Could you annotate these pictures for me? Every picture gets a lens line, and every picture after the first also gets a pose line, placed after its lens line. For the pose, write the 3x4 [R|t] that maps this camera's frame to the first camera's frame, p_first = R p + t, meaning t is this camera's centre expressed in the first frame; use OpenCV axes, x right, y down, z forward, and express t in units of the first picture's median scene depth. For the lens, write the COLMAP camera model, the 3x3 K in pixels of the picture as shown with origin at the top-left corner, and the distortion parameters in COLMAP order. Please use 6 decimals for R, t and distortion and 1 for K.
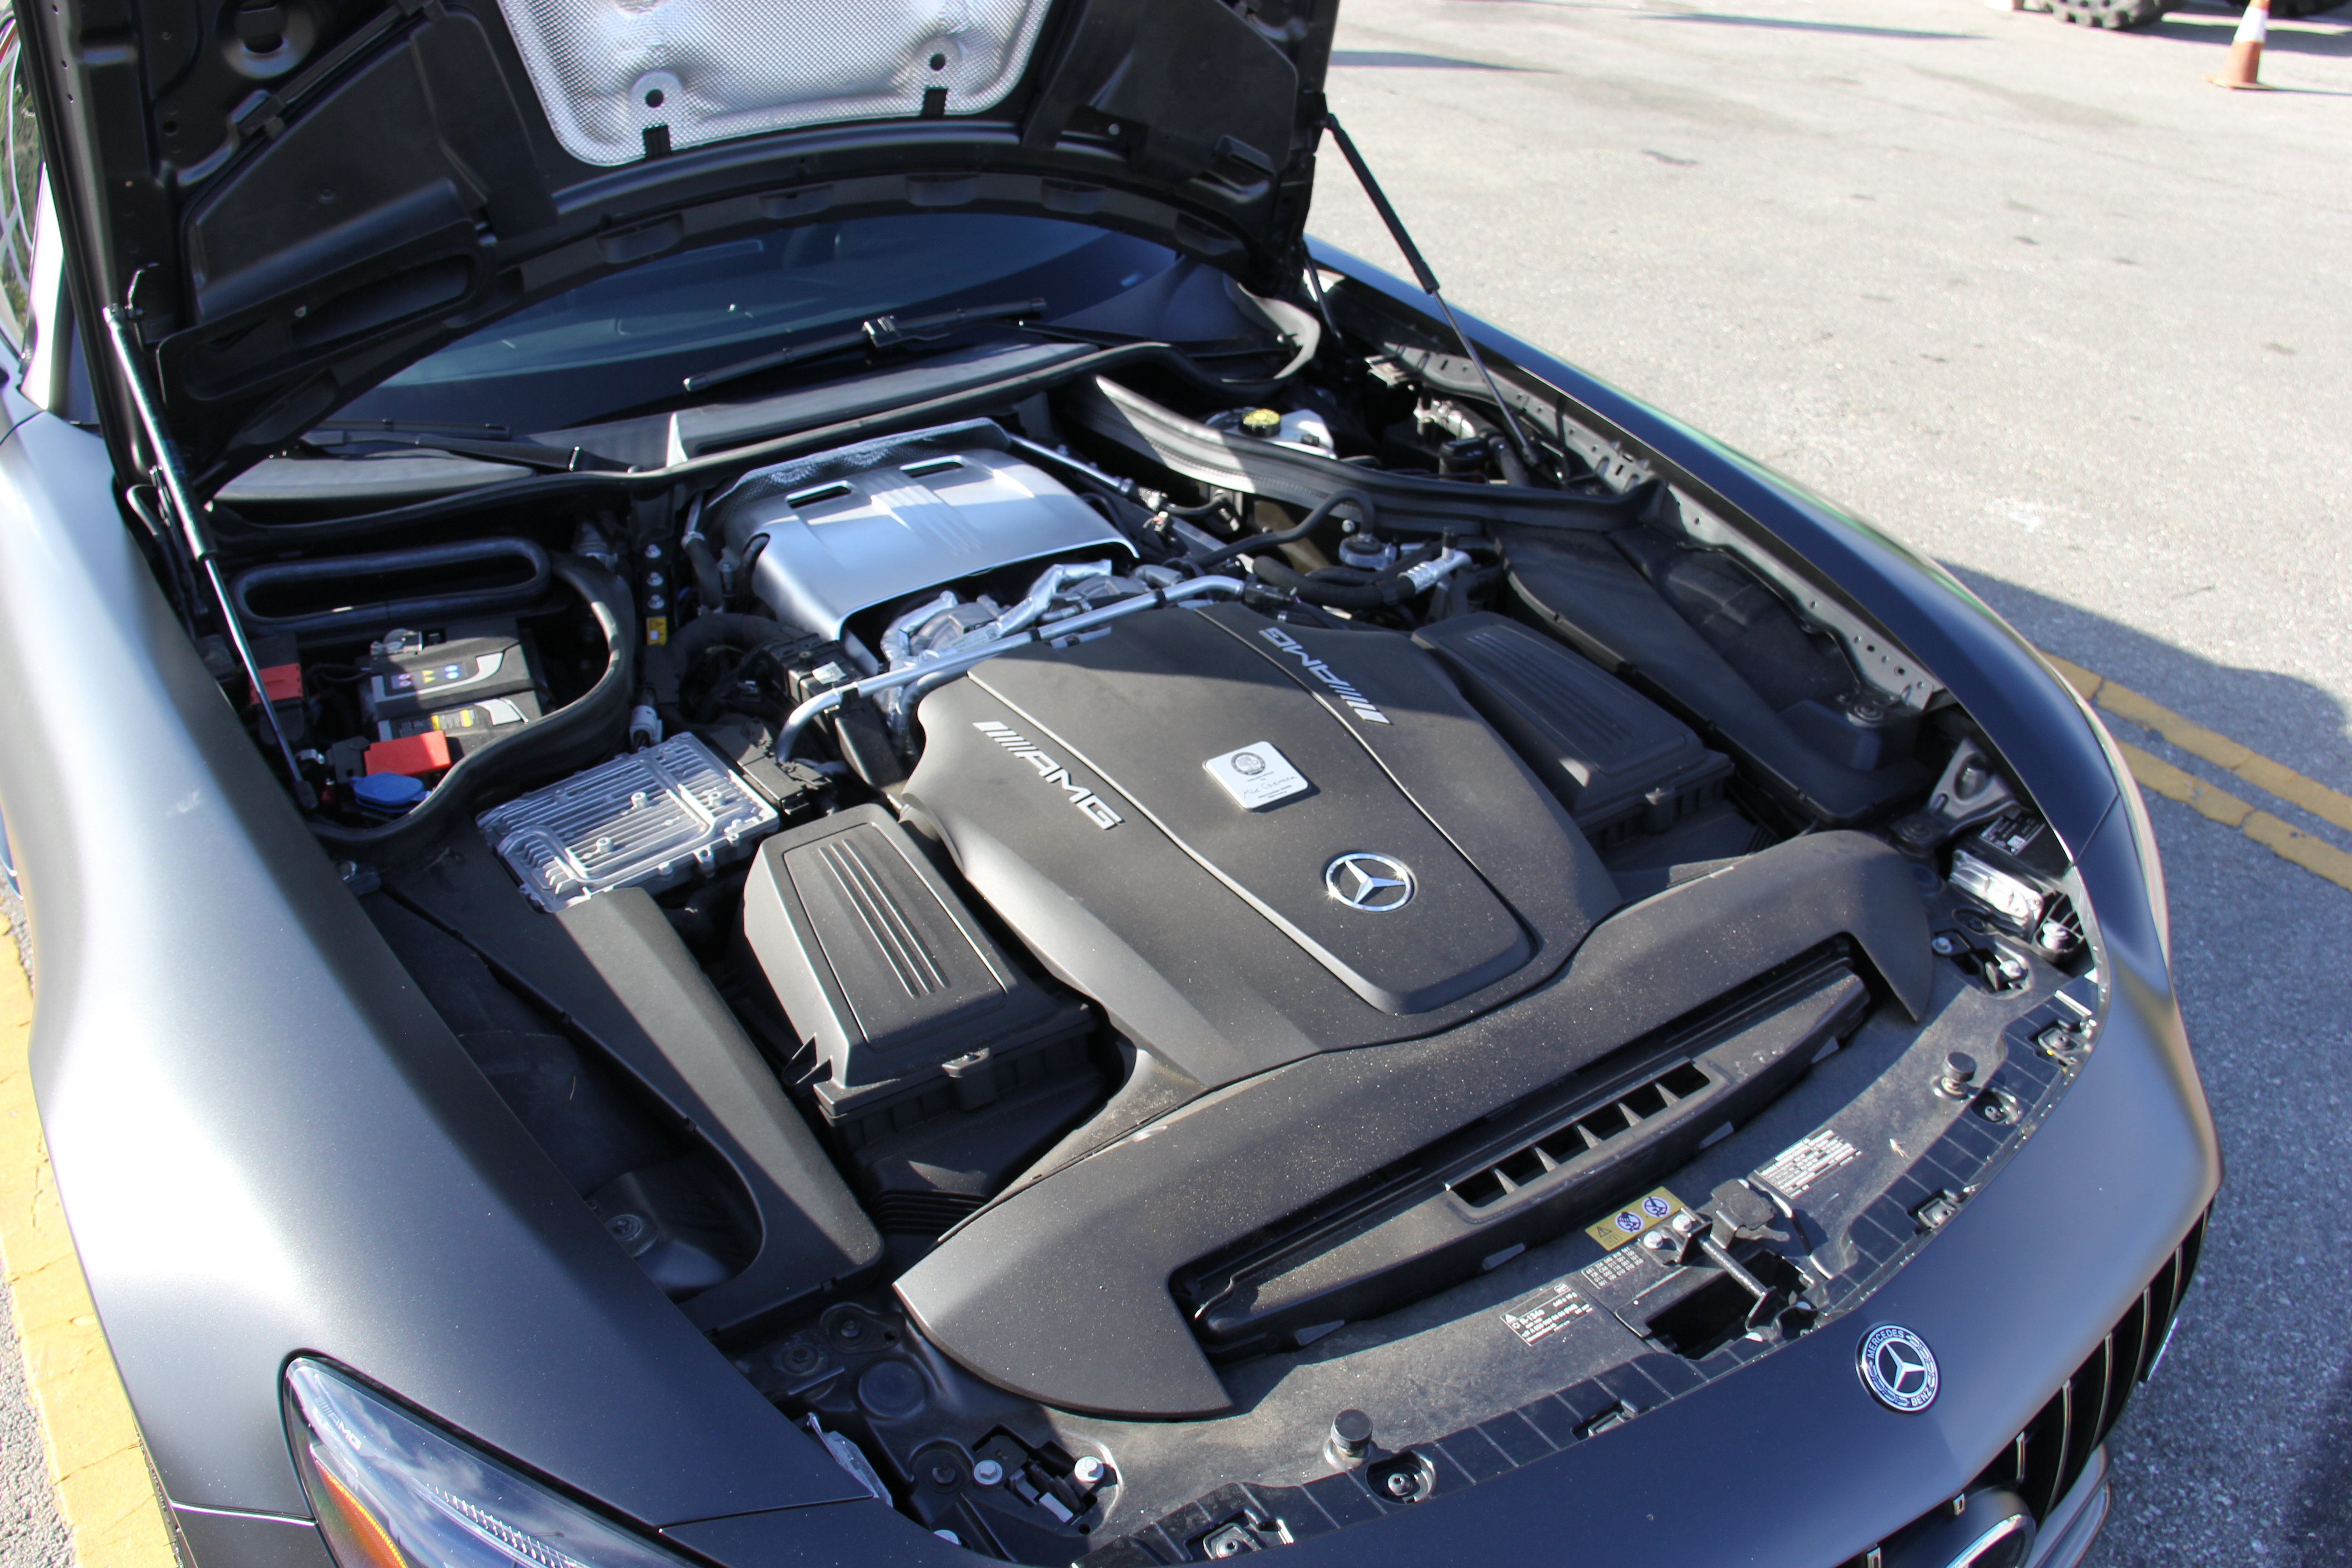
lens RADIAL K [[1910.9, 0, 1176.0], [0, 1910.9, 784.0], [0, 0, 1]] dist [-0.179706, 0.135908]
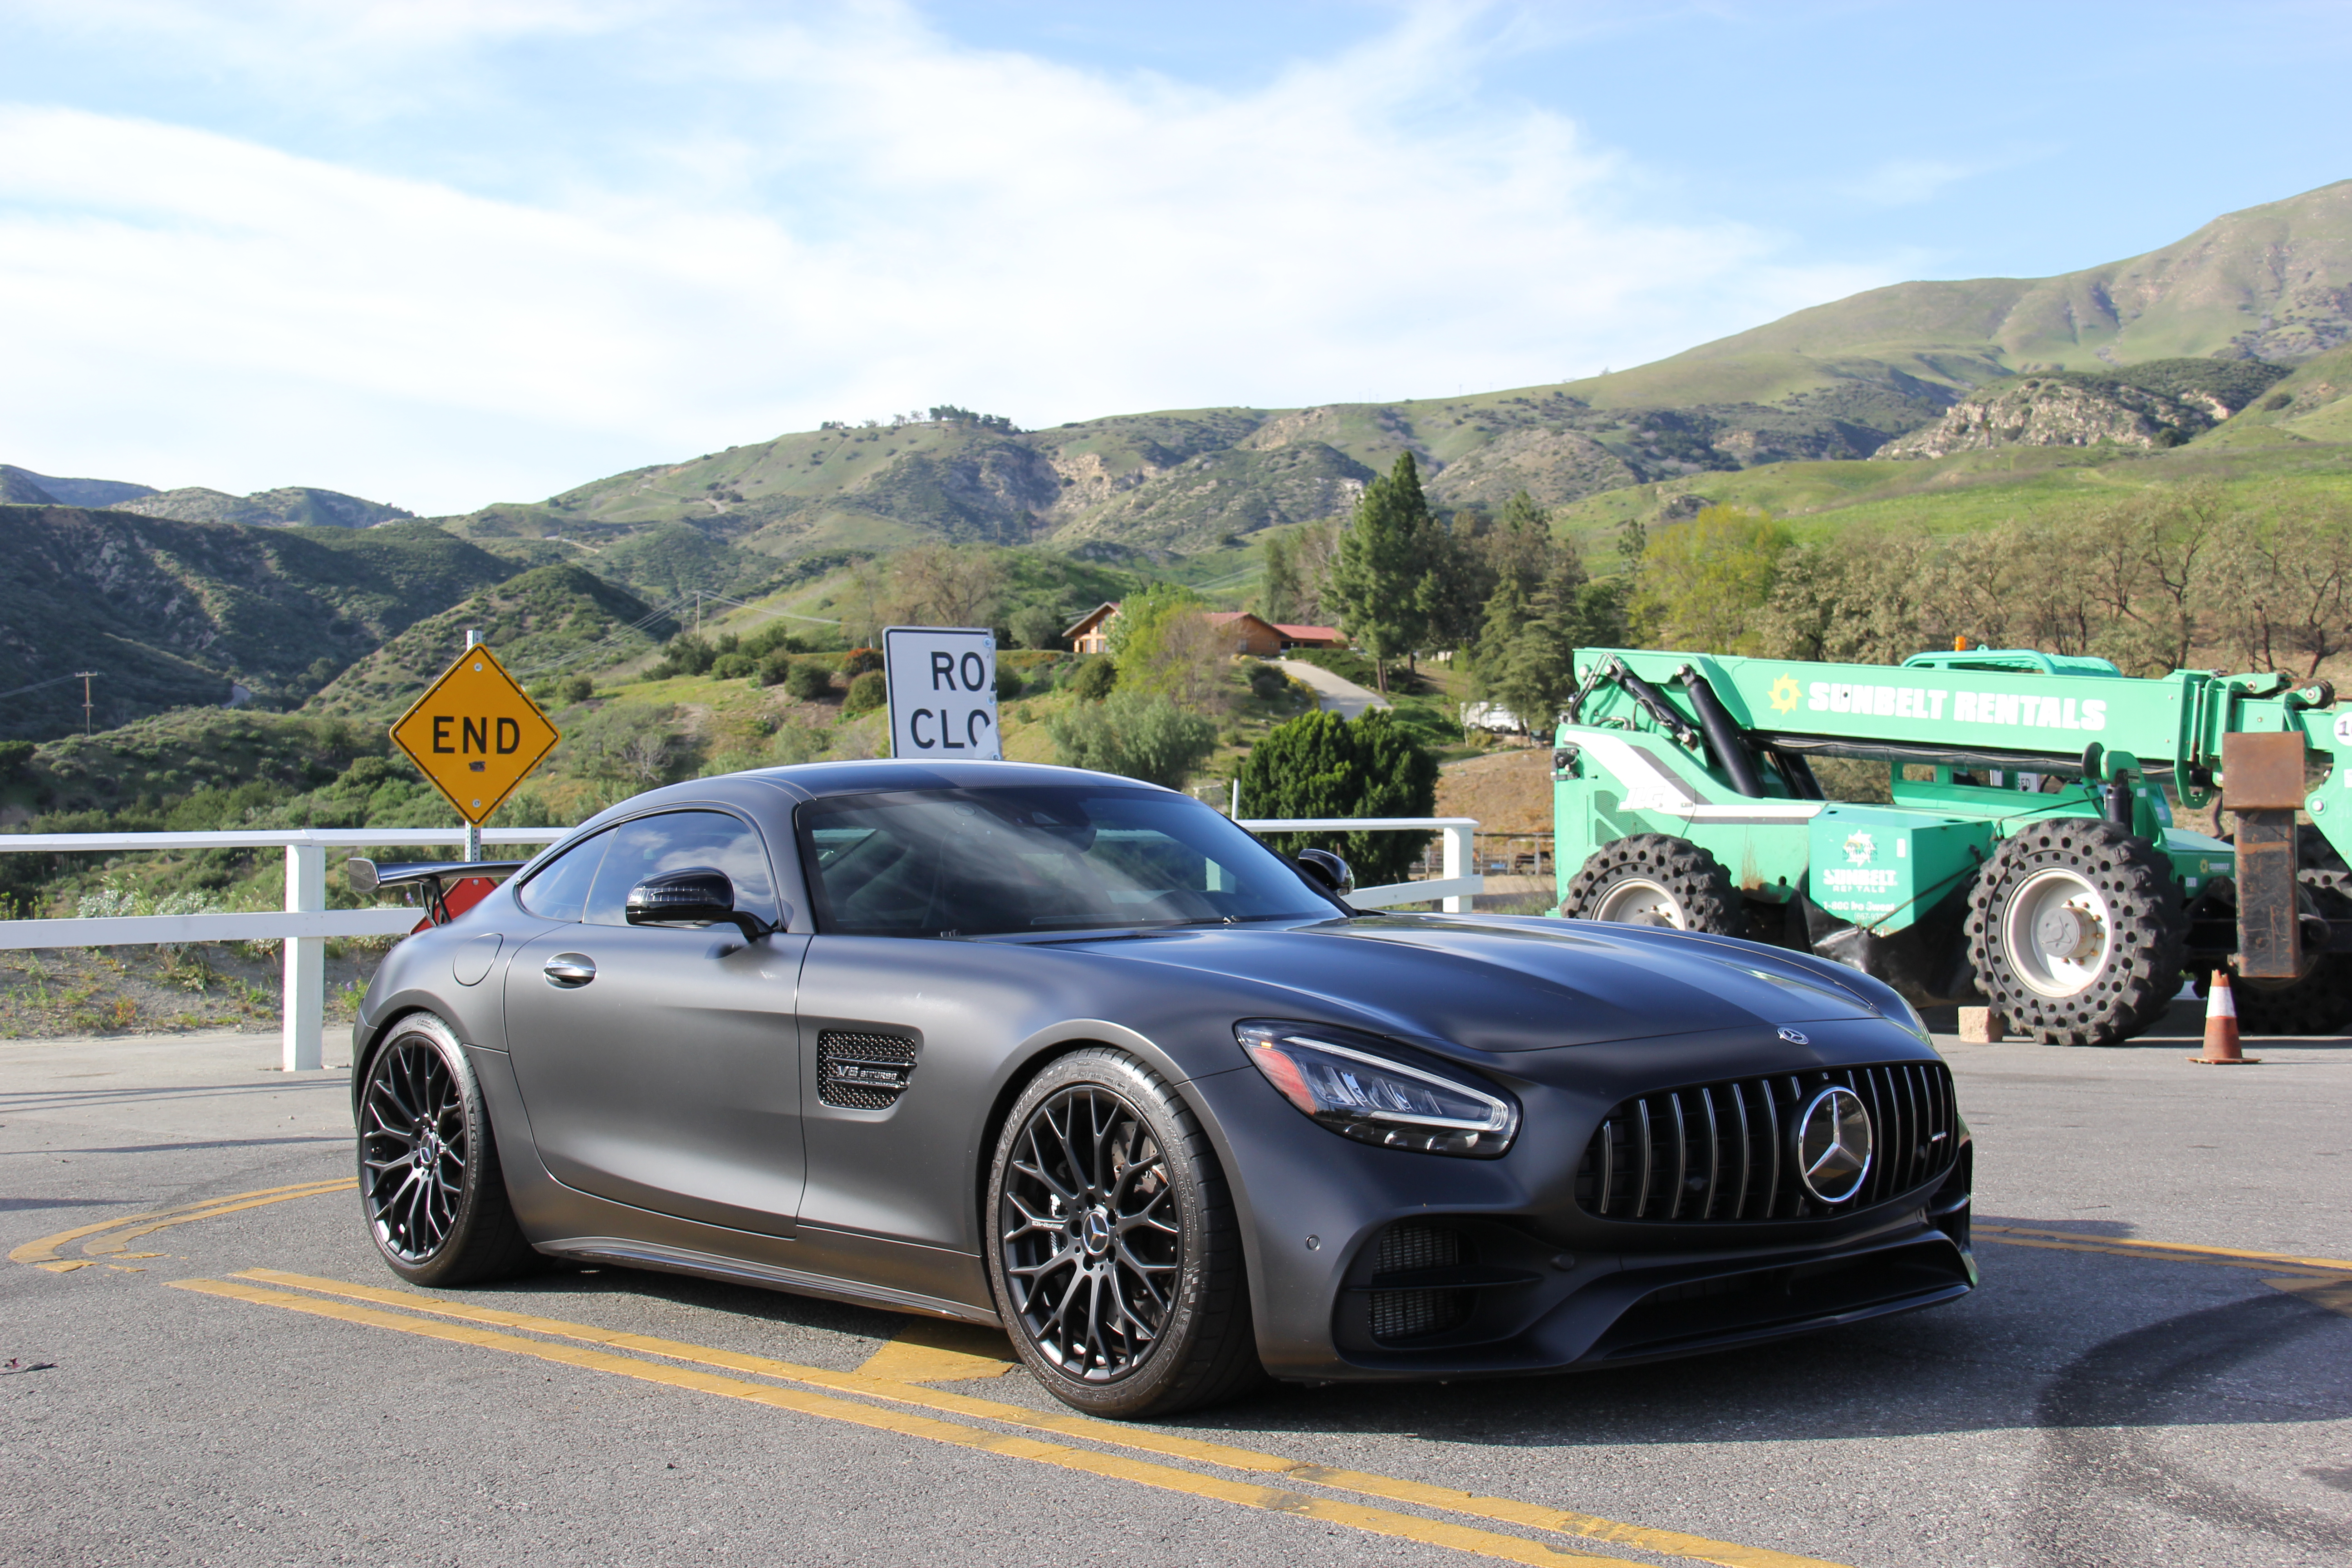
lens RADIAL K [[2999.7, 0, 1176.0], [0, 2999.7, 784.0], [0, 0, 1]] dist [0.004426, 0.560325]
pose [[0.993845, -0.032547, 0.105891, -0.572472], [0.085170, 0.835730, -0.542496, 1.367389], [-0.070840, 0.548176, 0.833358, -1.678806]]
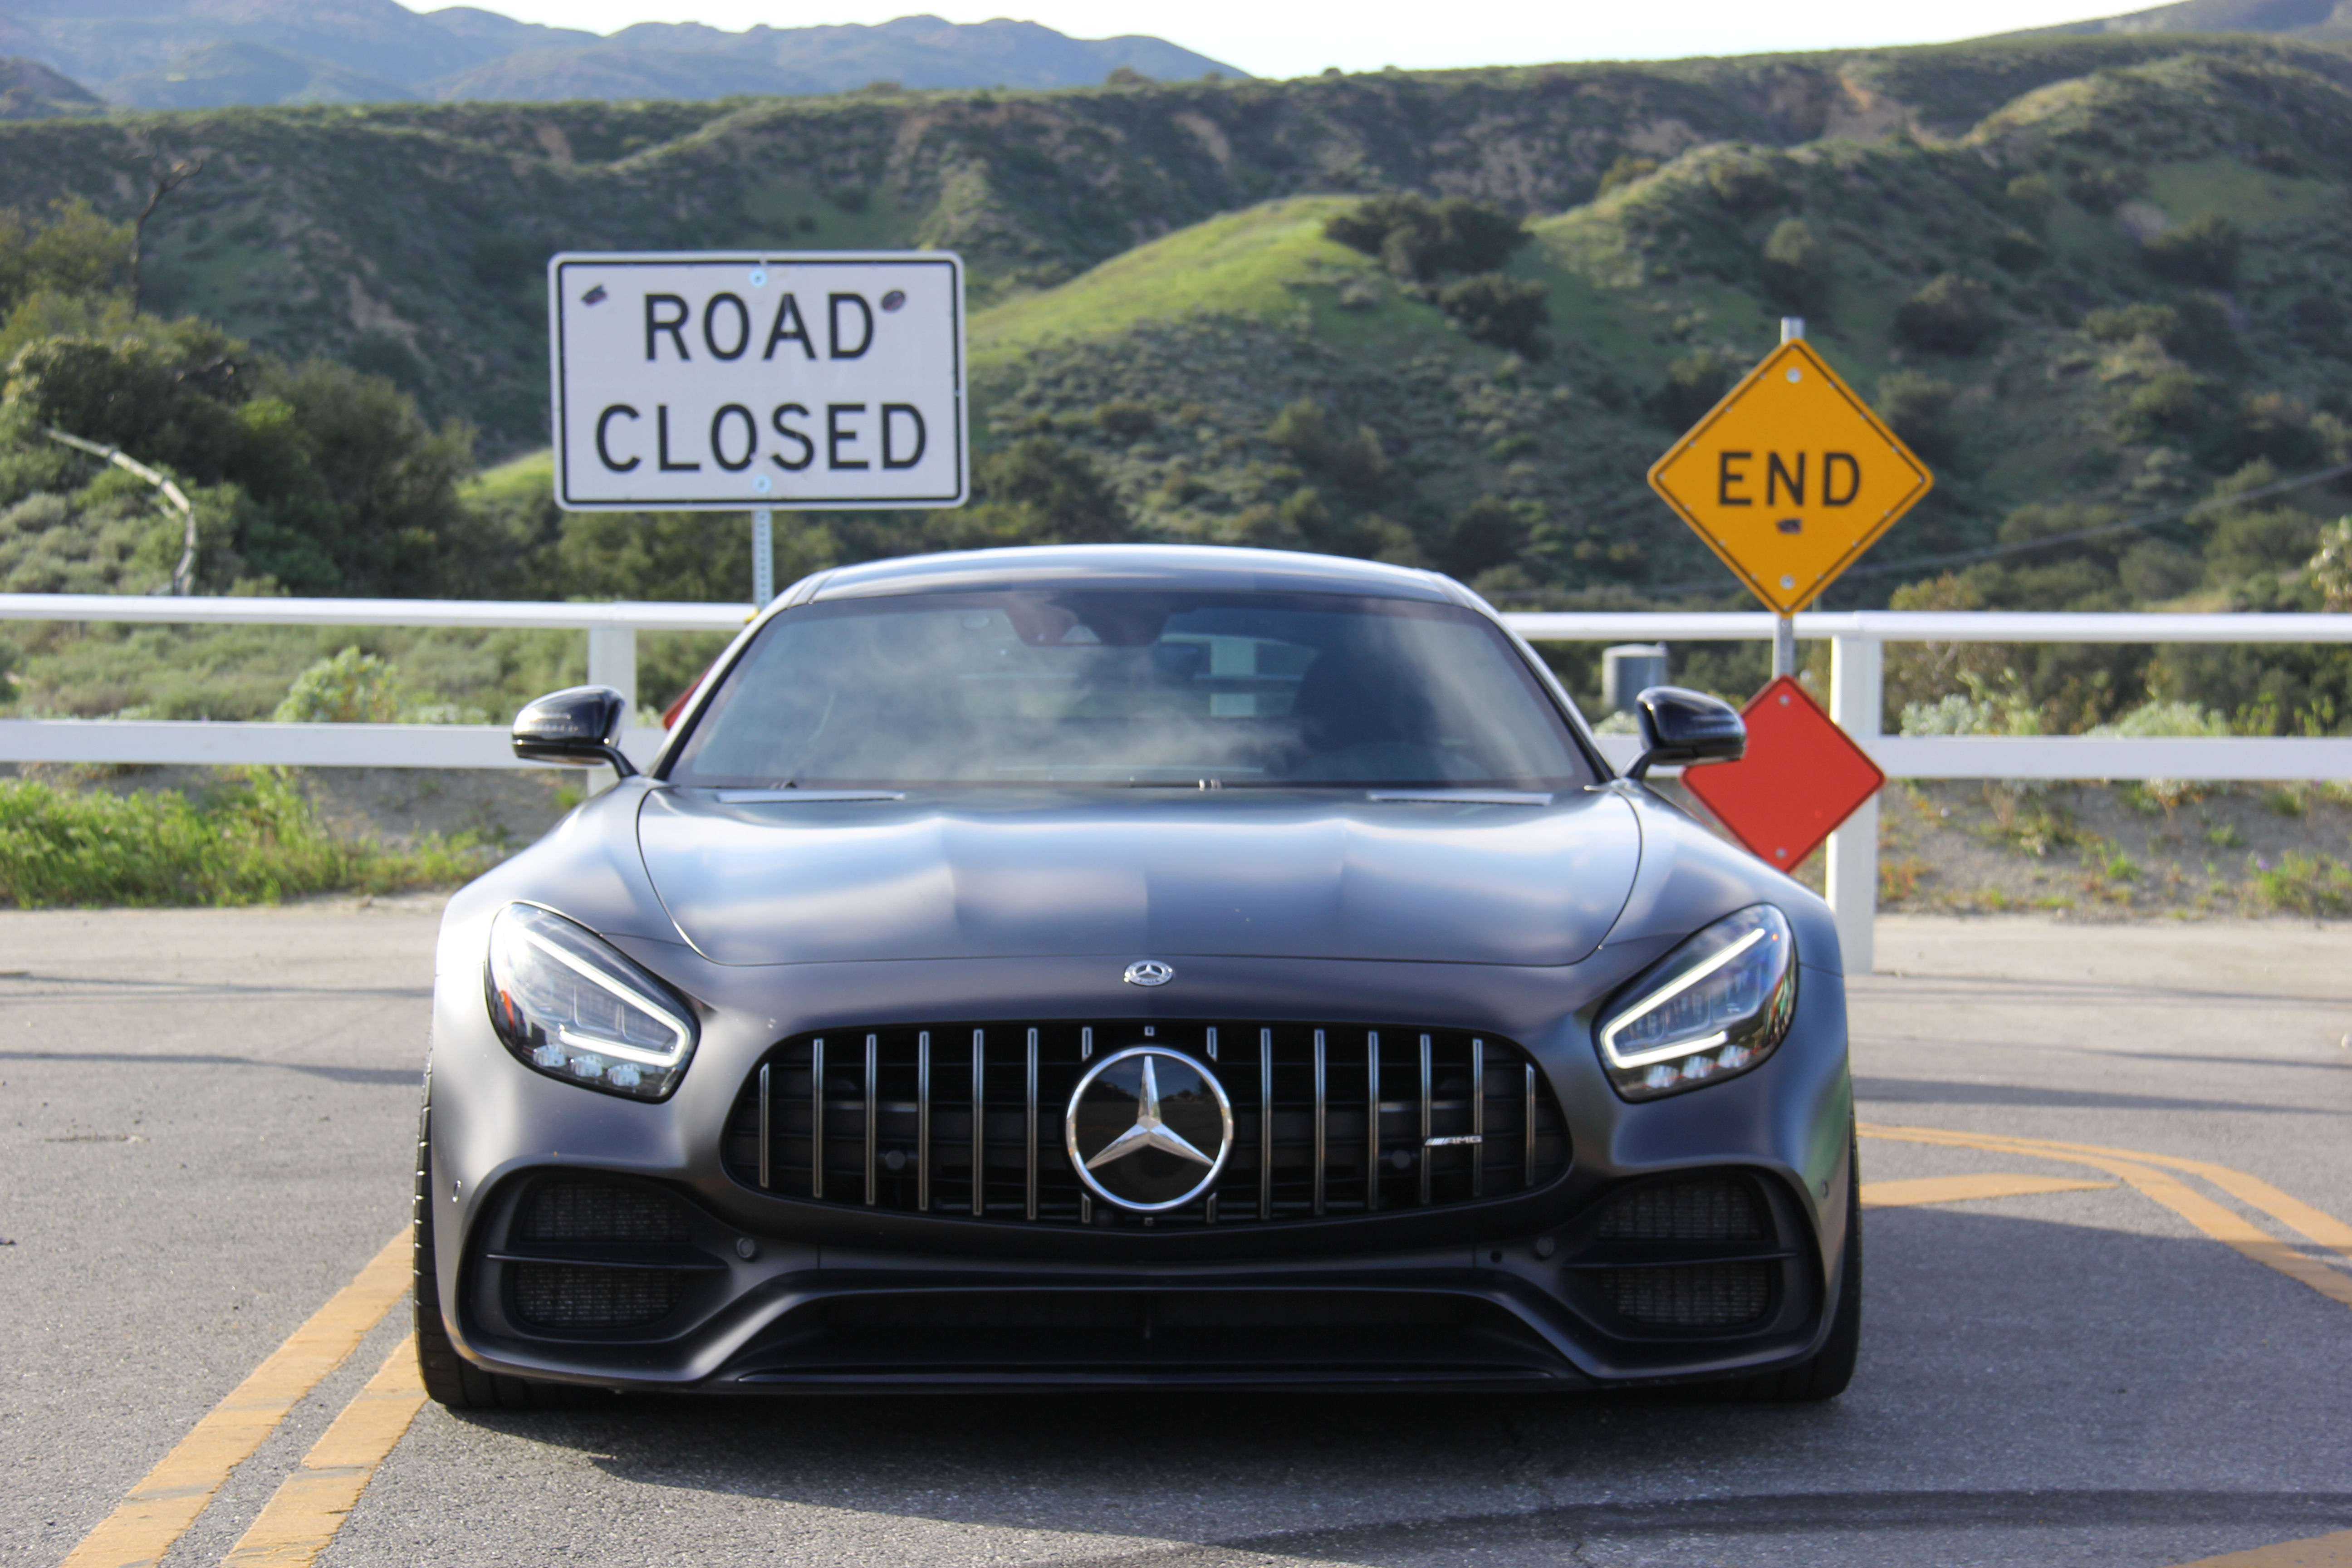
lens RADIAL K [[5107.9, 0, 1101.6], [0, 5107.9, 780.7], [0, 0, 1]] dist [0.457103, 0.218062]
pose [[0.828315, 0.002762, -0.560255, 1.950191], [-0.289558, 0.858190, -0.423869, 1.412284], [0.479635, 0.513324, 0.711652, -1.721362]]
